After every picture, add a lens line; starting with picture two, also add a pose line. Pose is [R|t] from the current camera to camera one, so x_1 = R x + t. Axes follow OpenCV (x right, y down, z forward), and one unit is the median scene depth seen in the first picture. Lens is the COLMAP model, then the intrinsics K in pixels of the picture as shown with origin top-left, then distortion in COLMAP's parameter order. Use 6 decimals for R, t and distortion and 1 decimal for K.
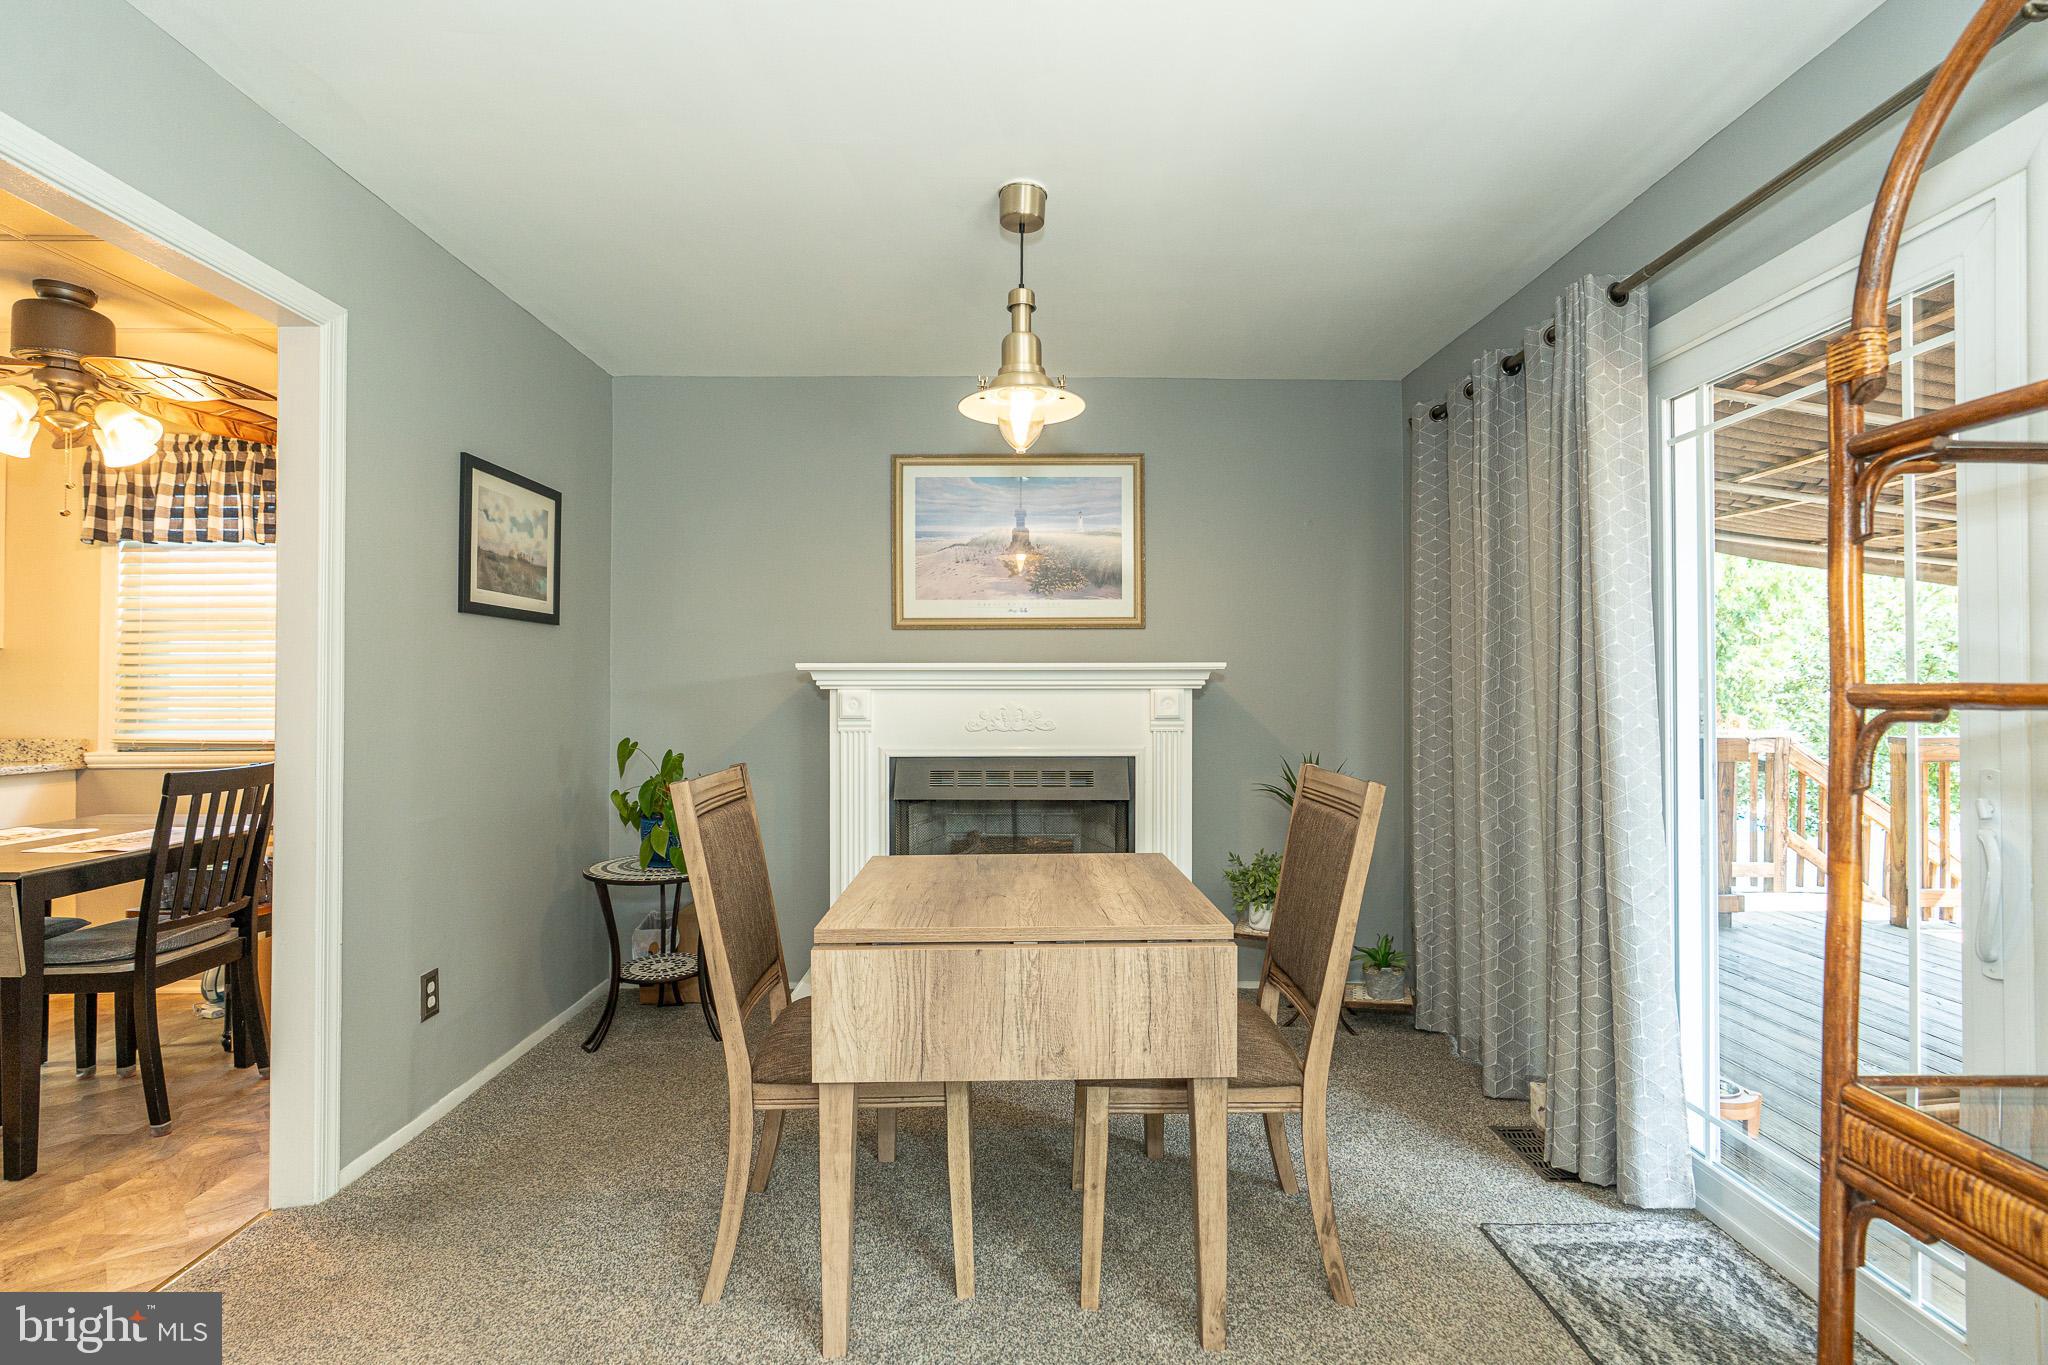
lens RADIAL K [[929.8, 0, 1024.0], [0, 929.8, 682.5], [0, 0, 1]] dist [-0.003104, 0.000456]
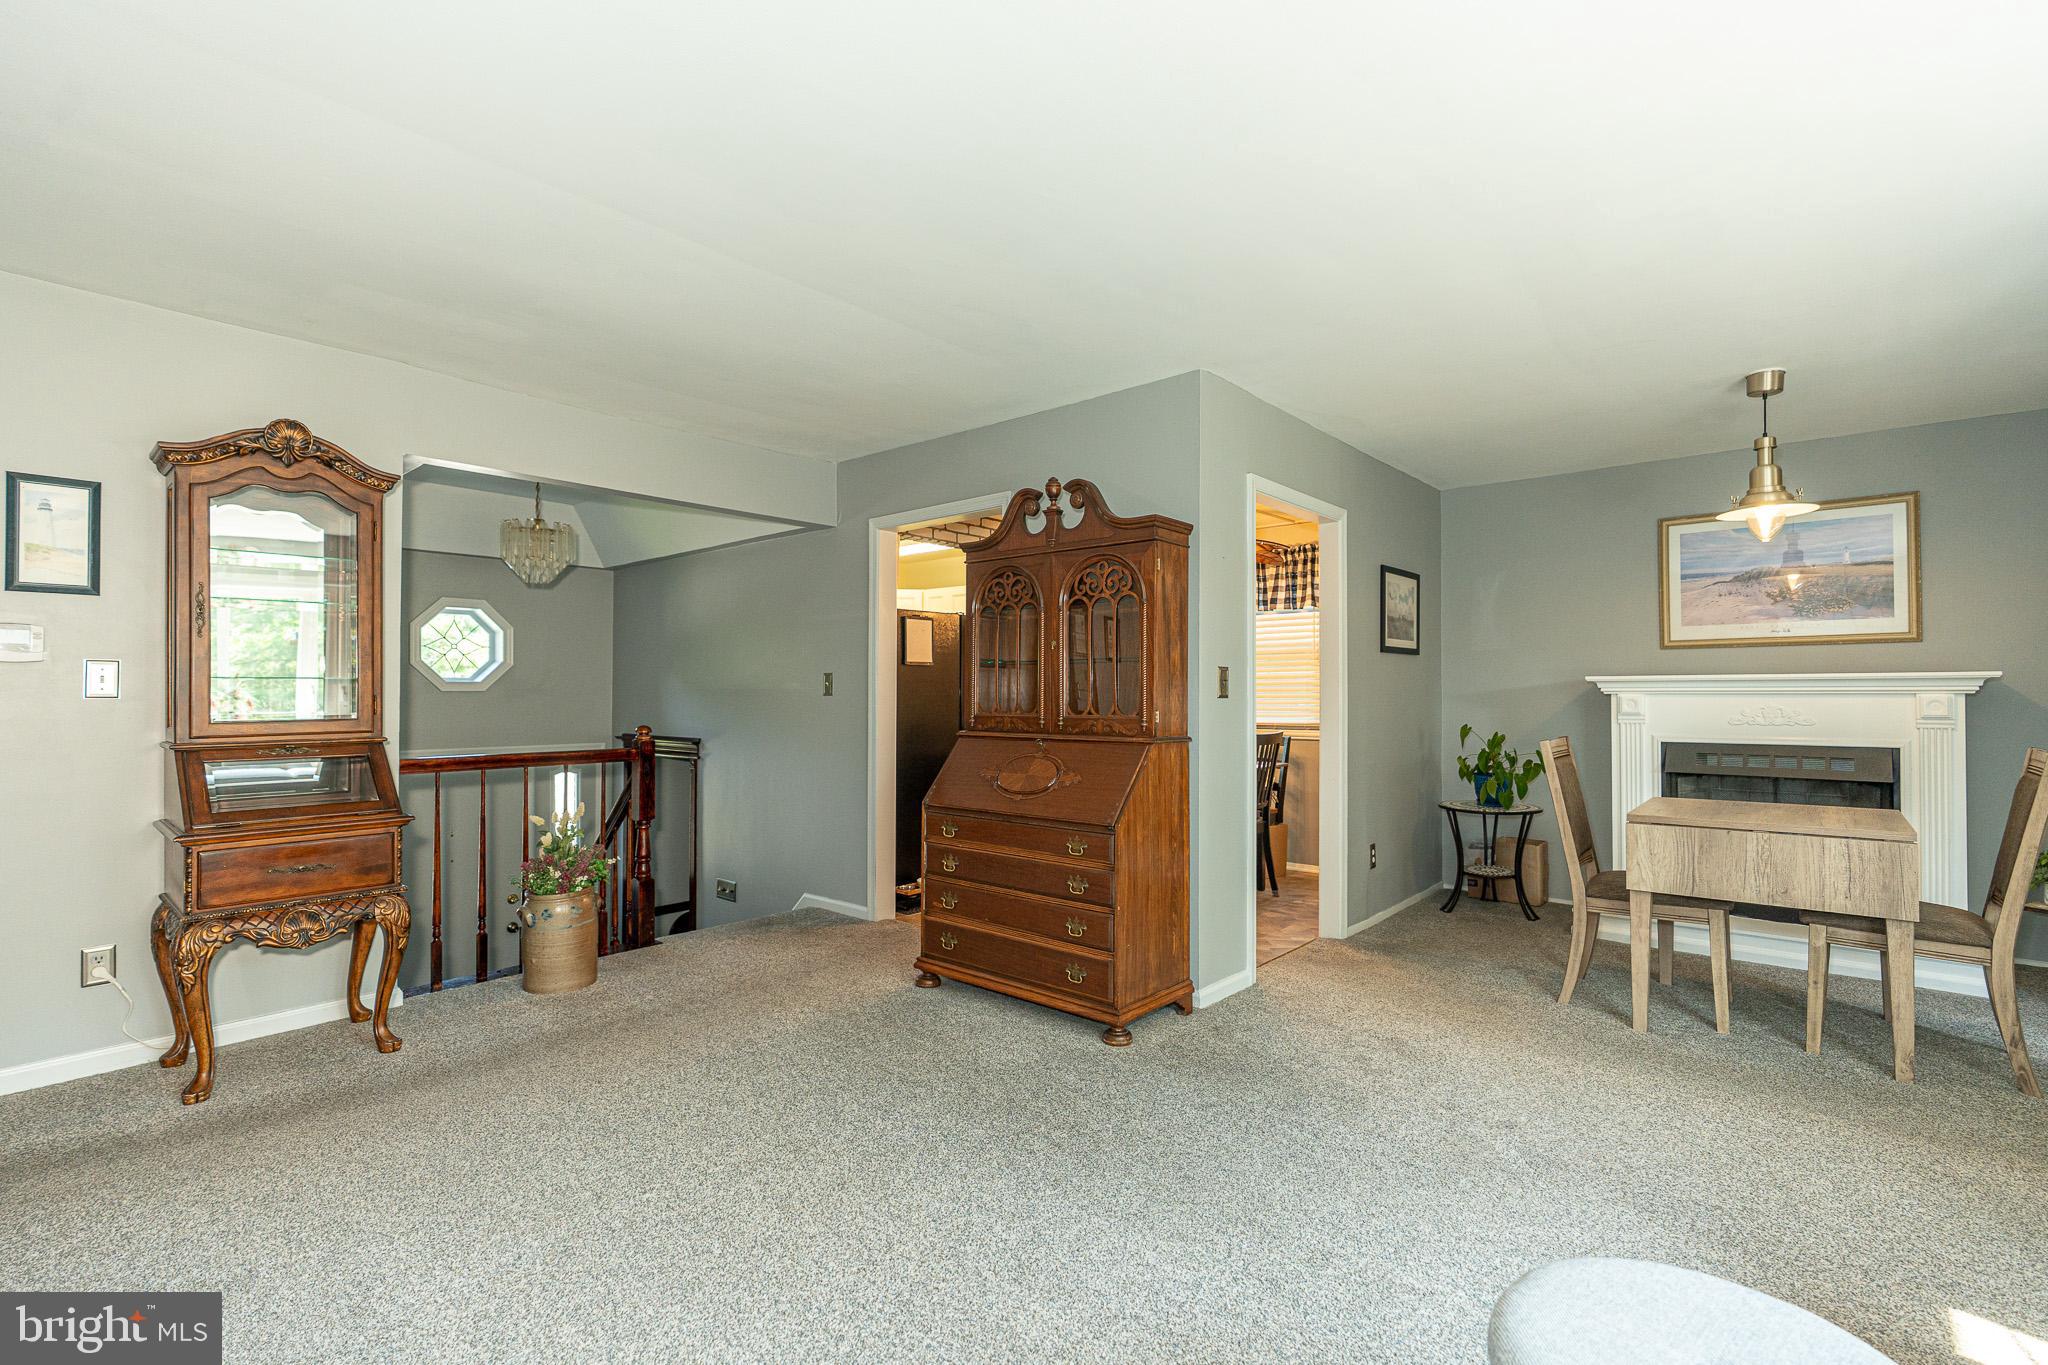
lens RADIAL K [[929.8, 0, 1024.0], [0, 929.8, 682.5], [0, 0, 1]] dist [-0.003104, 0.000456]
pose [[0.747833, -0.008516, -0.663832, 0.072098], [0.005694, 0.999963, -0.006413, -0.006881], [0.663862, 0.001016, 0.747854, -0.730274]]
